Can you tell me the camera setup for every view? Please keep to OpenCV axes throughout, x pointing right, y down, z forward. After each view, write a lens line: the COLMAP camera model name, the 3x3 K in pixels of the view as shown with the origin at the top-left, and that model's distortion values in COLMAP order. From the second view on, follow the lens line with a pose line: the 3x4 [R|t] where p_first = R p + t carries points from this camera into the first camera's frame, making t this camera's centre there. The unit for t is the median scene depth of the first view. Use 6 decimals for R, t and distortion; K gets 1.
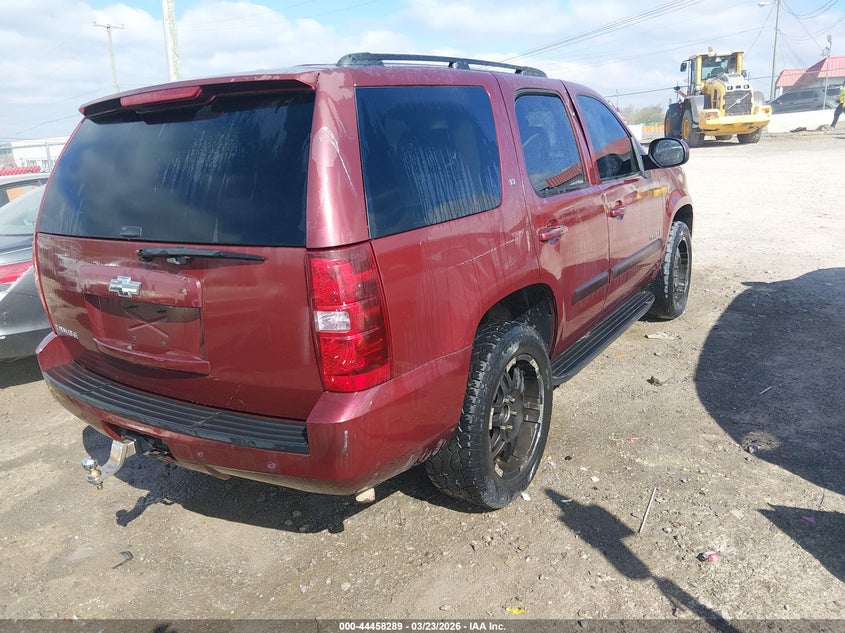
lens RADIAL K [[766.4, 0, 422.5], [0, 766.4, 316.5], [0, 0, 1]] dist [0.008753, 0.002372]
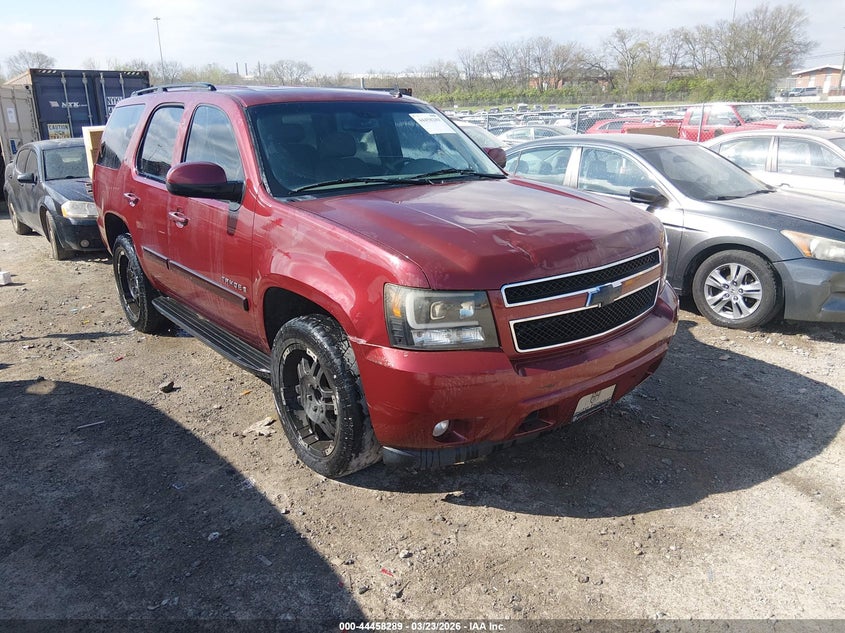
lens RADIAL K [[766.4, 0, 422.5], [0, 766.4, 316.5], [0, 0, 1]] dist [0.008753, 0.002372]
pose [[-0.441292, 0.291978, -0.848534, 1.048287], [-0.166007, 0.902702, 0.396951, -0.490775], [0.881875, 0.316034, -0.349885, 1.701330]]
